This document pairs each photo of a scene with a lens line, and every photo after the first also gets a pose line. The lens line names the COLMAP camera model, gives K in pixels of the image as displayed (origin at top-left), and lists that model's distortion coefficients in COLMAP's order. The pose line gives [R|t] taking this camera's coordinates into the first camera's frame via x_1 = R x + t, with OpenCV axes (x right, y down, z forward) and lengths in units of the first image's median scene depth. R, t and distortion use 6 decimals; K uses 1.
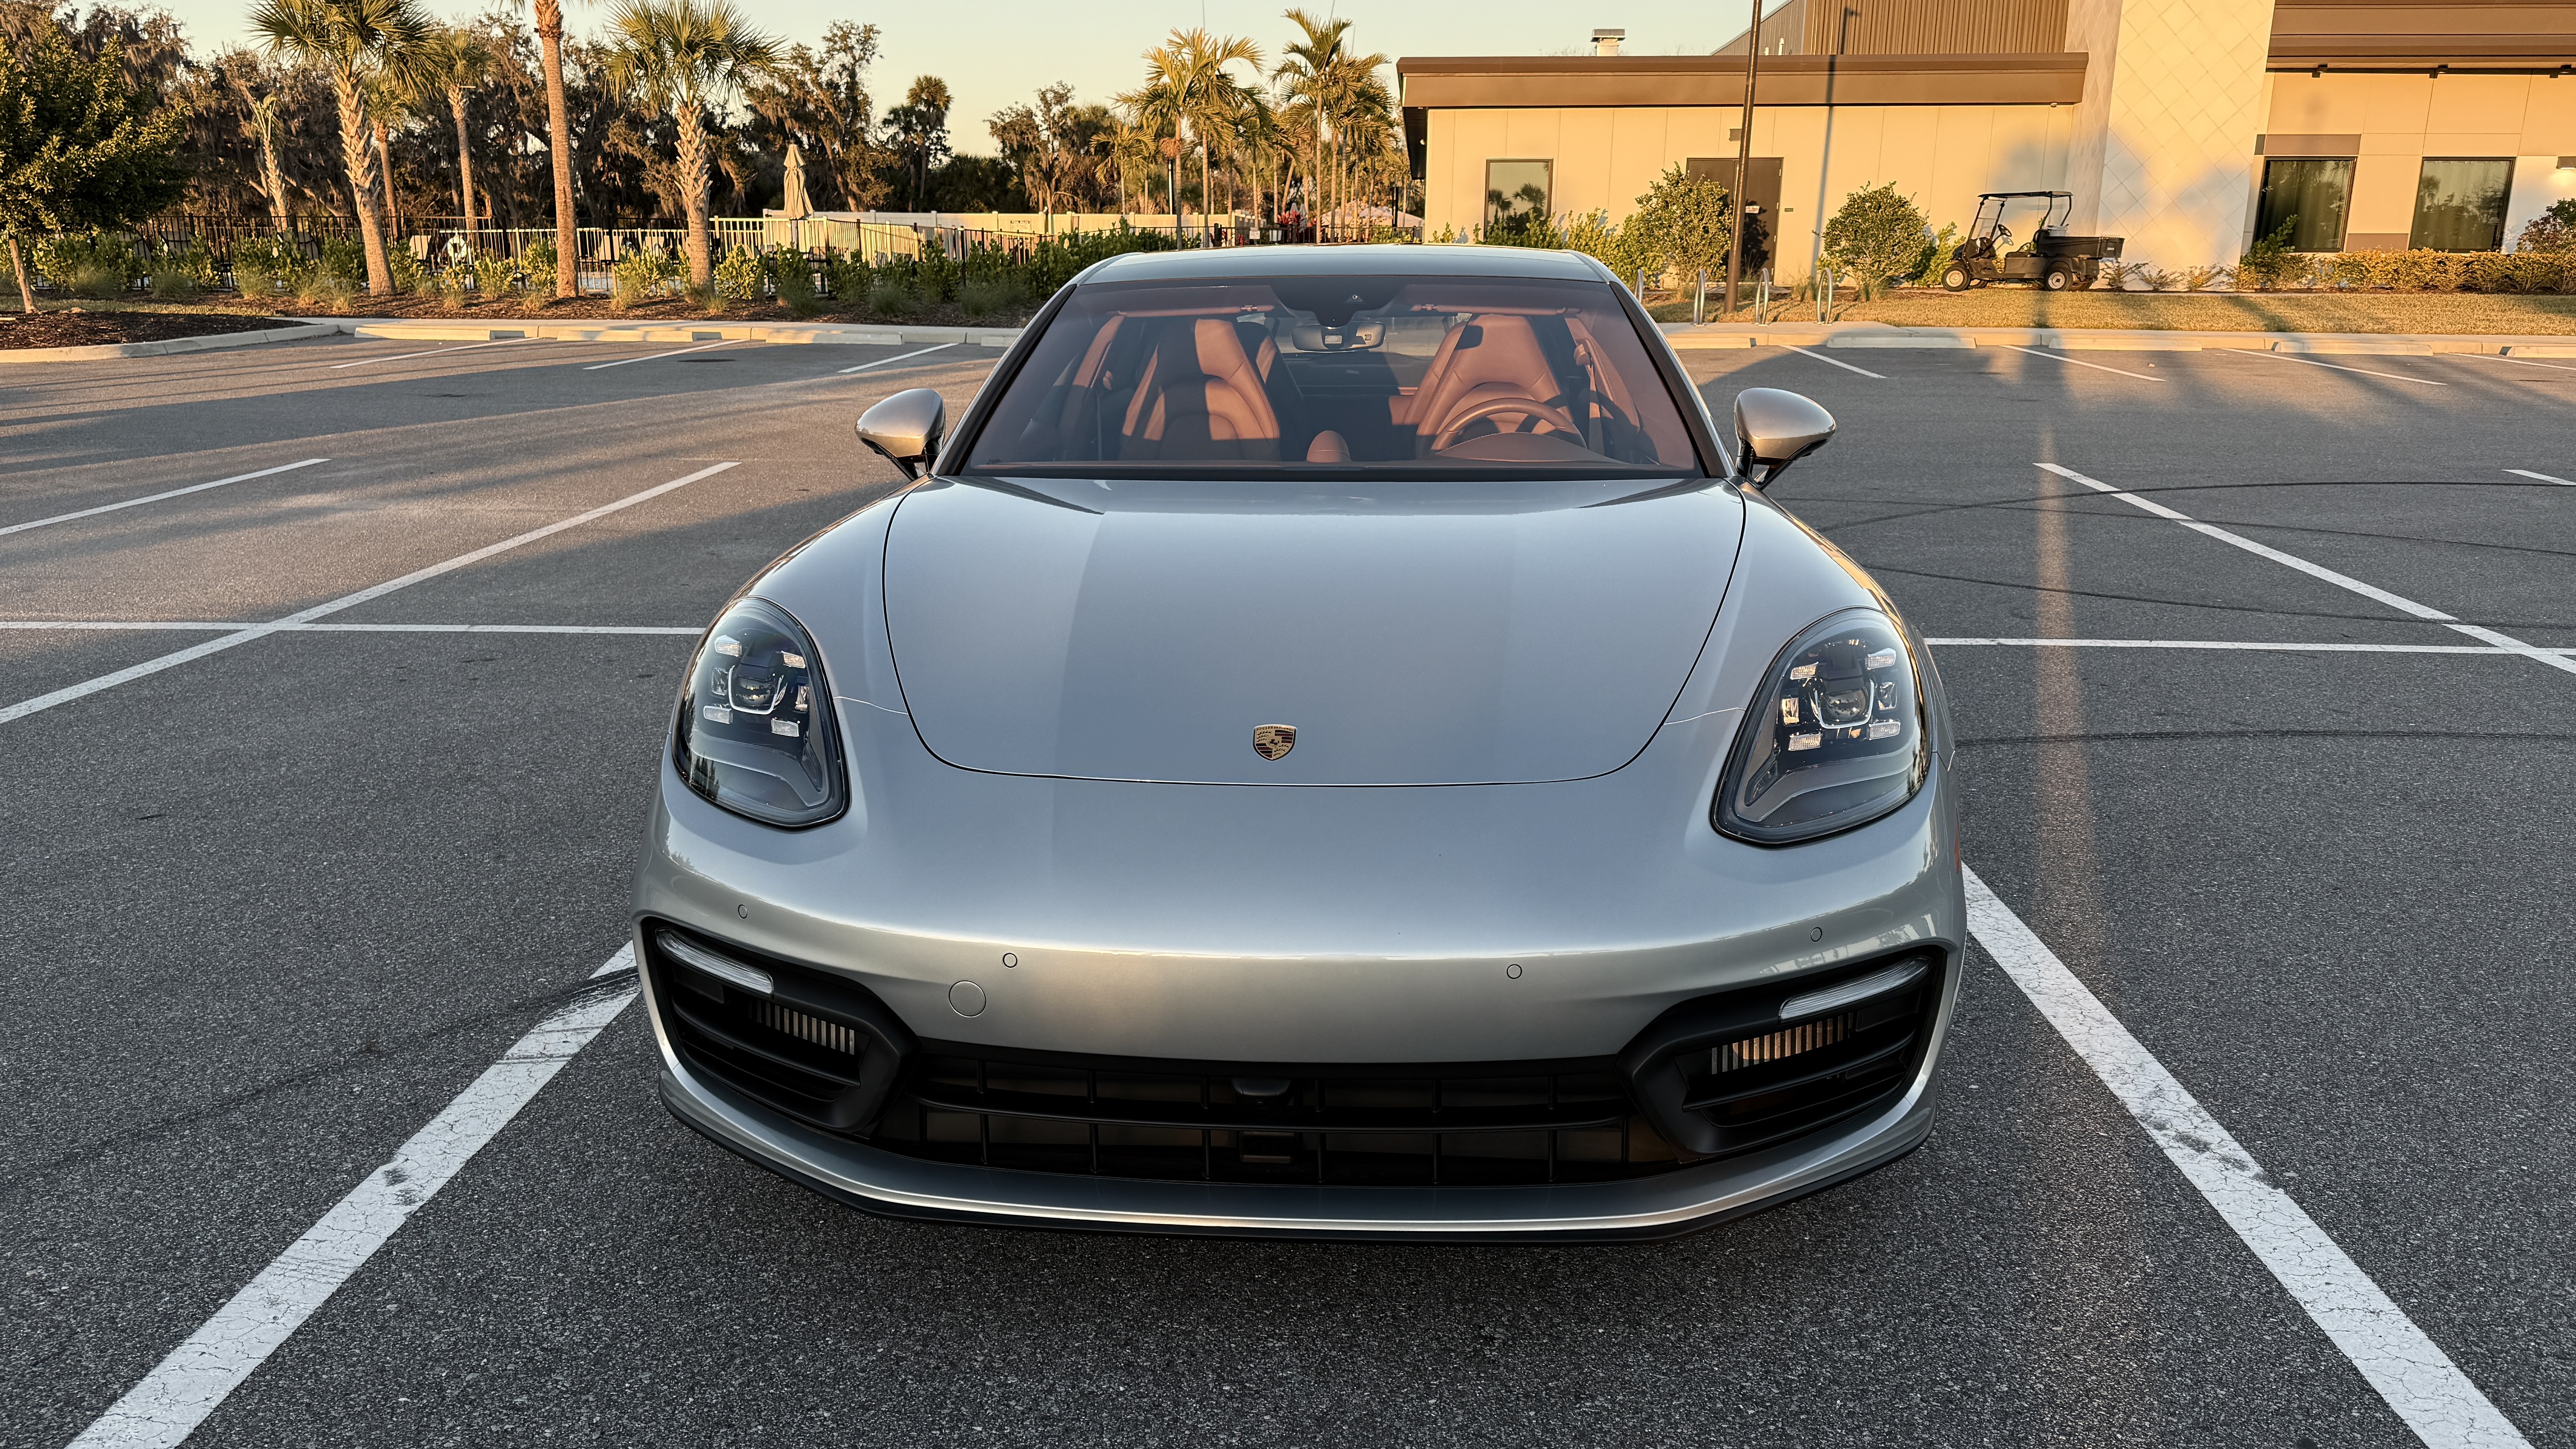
lens RADIAL K [[1815.7, 0, 1284.7], [0, 1815.7, 736.3], [0, 0, 1]] dist [0.052040, -0.072876]
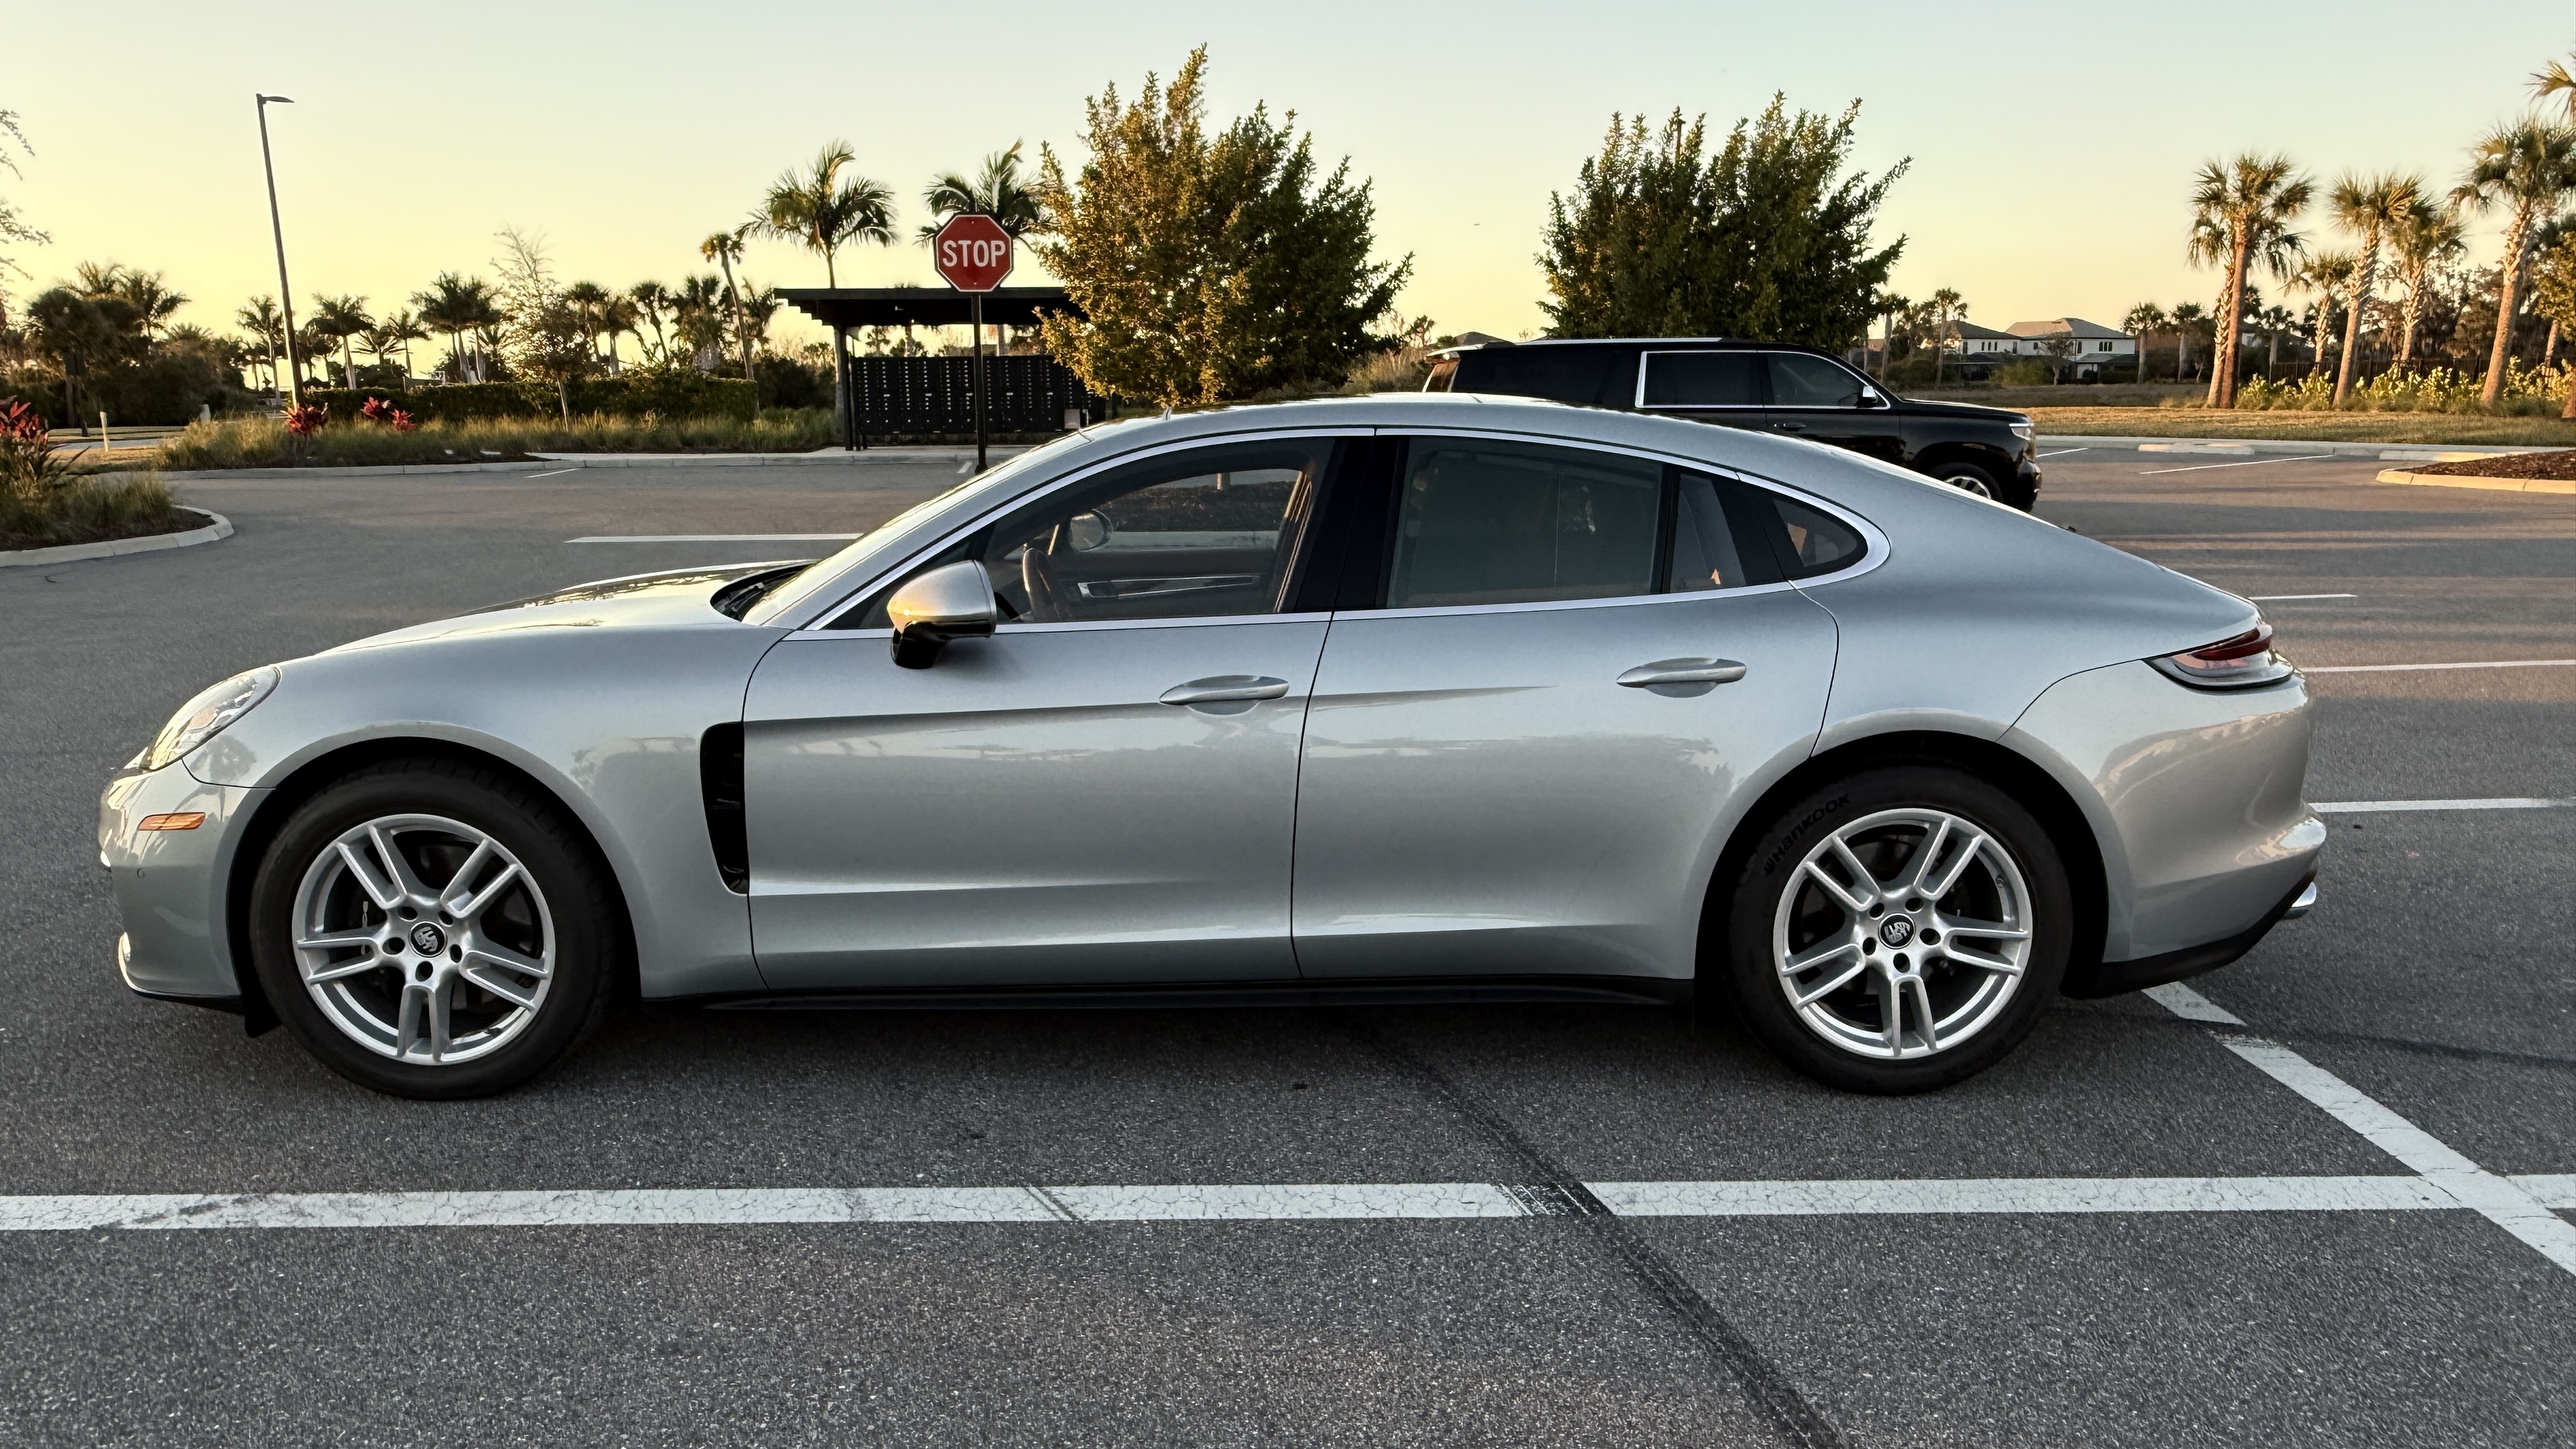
lens RADIAL K [[1691.1, 0, 1284.4], [0, 1691.1, 733.9], [0, 0, 1]] dist [0.002091, -0.000606]
pose [[0.072256, 0.192372, -0.978658, 0.164346], [-0.245780, 0.954398, 0.169458, -0.042868], [0.966629, 0.228290, 0.116242, 0.159268]]
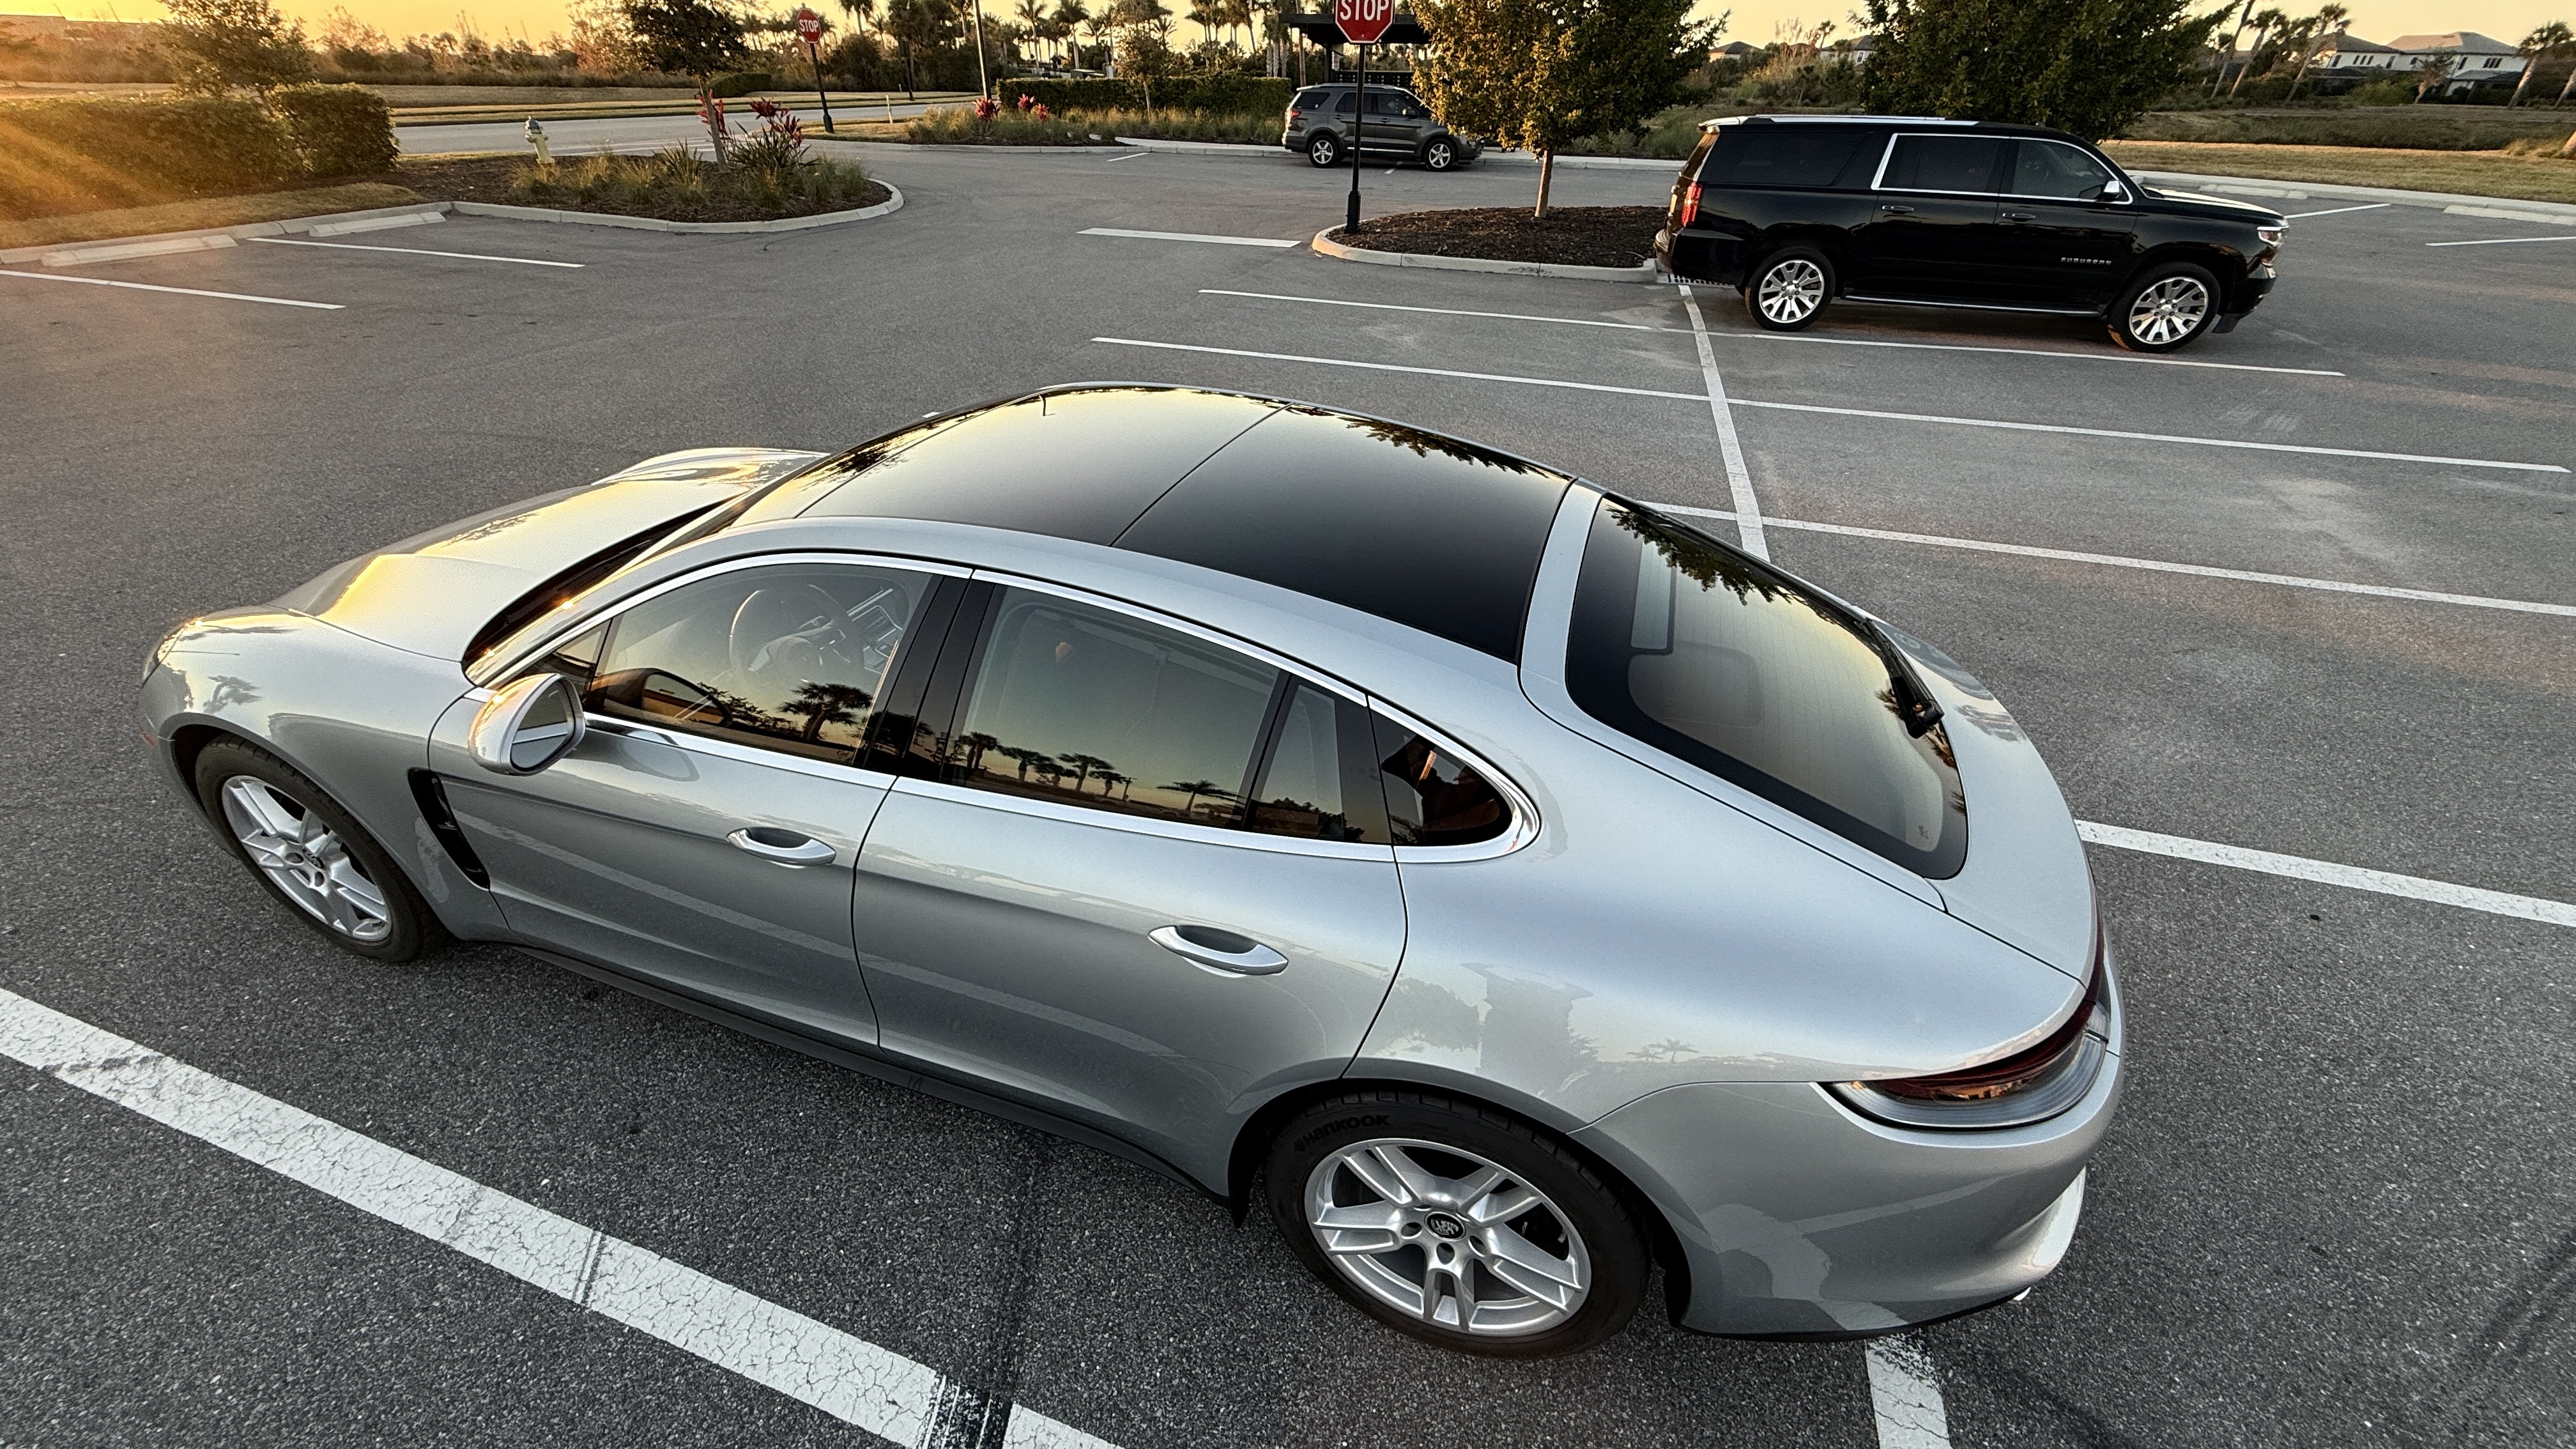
lens RADIAL K [[1020.3, 0, 1283.0], [0, 1020.3, 726.8], [0, 0, 1]] dist [0.001747, 0.000267]
pose [[-0.264101, 0.513172, -0.816643, 0.087093], [-0.265289, 0.775396, 0.573047, -0.082396], [0.927293, 0.367988, -0.068644, 0.204724]]
